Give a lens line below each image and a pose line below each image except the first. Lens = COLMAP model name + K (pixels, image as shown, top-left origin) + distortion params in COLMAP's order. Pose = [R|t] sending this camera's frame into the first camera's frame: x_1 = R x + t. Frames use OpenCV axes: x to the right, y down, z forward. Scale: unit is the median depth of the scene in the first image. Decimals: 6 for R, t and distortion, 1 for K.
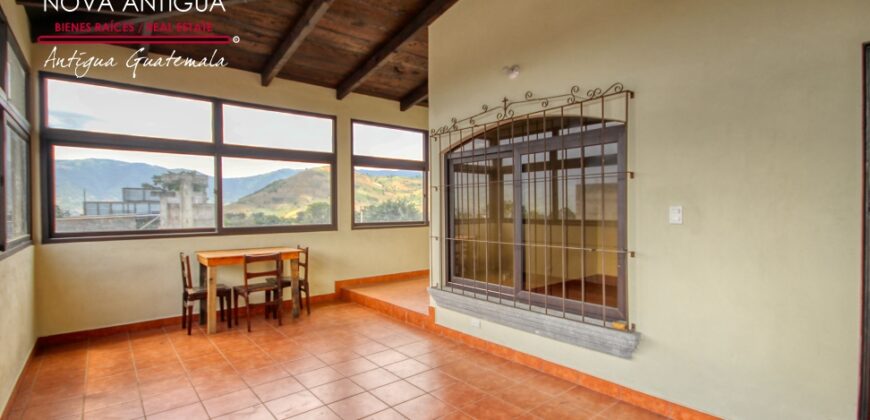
lens RADIAL K [[402.7, 0, 432.8], [0, 402.7, 212.1], [0, 0, 1]] dist [-0.024089, 0.000742]
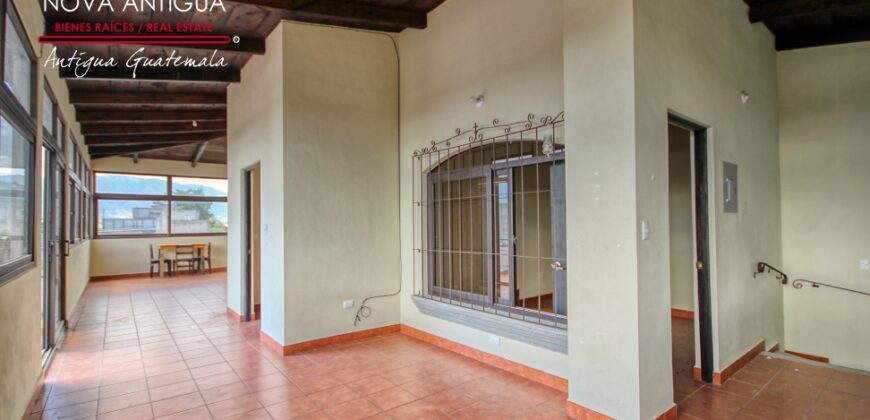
lens RADIAL K [[402.7, 0, 437.5], [0, 402.7, 209.1], [0, 0, 1]] dist [-0.024089, 0.000742]
pose [[0.999861, -0.005145, -0.015881, 0.111839], [0.004488, 0.999142, -0.041171, 0.000200], [0.016079, 0.041094, 0.999026, -0.133873]]
